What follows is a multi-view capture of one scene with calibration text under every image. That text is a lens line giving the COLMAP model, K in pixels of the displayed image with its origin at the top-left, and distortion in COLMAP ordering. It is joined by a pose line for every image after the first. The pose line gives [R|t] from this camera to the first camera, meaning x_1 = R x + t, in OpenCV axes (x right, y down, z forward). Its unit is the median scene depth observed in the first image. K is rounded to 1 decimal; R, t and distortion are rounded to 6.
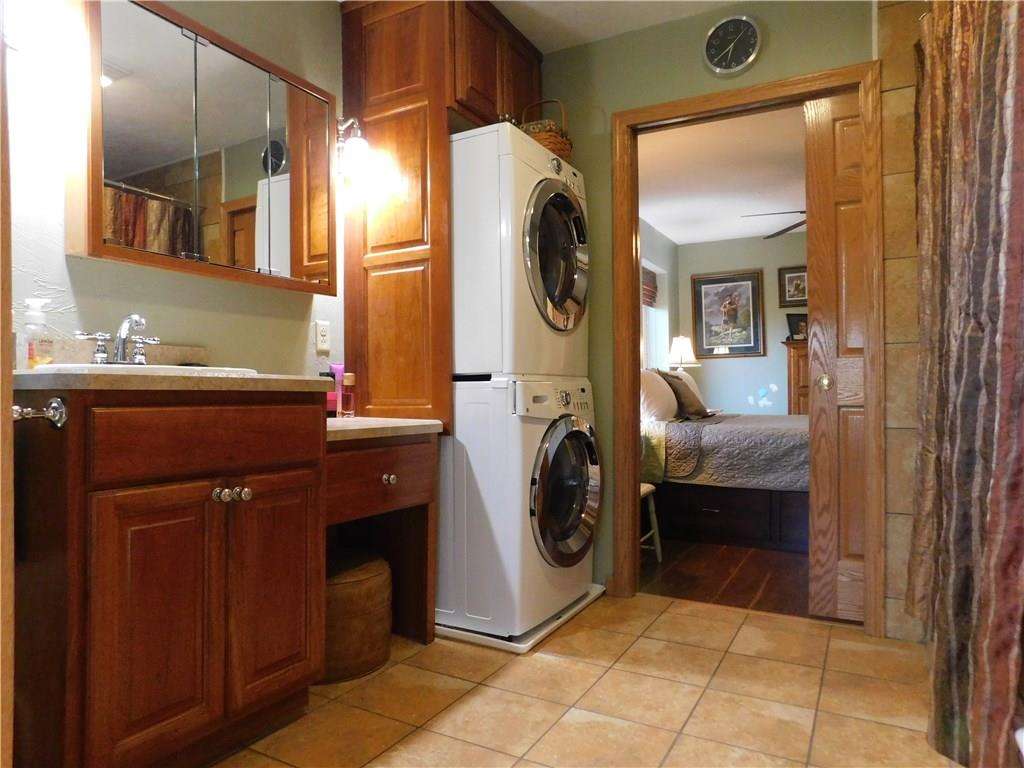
lens RADIAL K [[683.3, 0, 520.2], [0, 683.3, 382.9], [0, 0, 1]] dist [-0.060895, 0.057628]
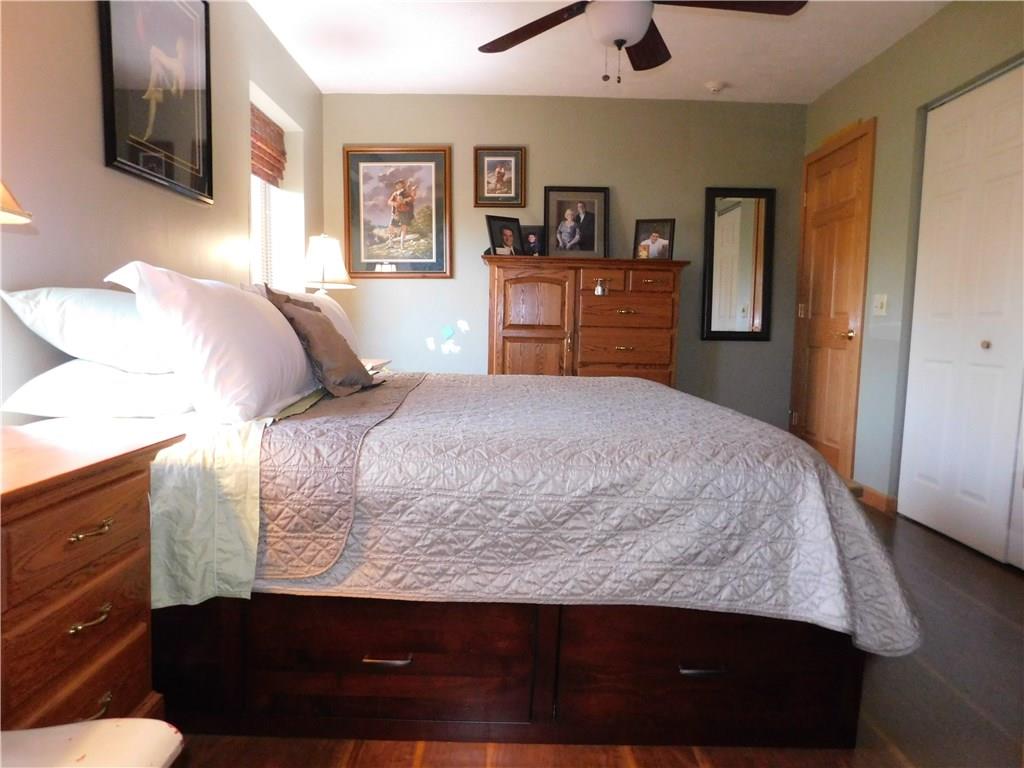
lens RADIAL K [[683.3, 0, 517.4], [0, 683.3, 379.5], [0, 0, 1]] dist [-0.060895, 0.057628]
pose [[0.880403, -0.016914, 0.473924, 0.098388], [-0.029216, 0.995531, 0.089805, -0.002275], [-0.473325, -0.092911, 0.875974, 0.376111]]
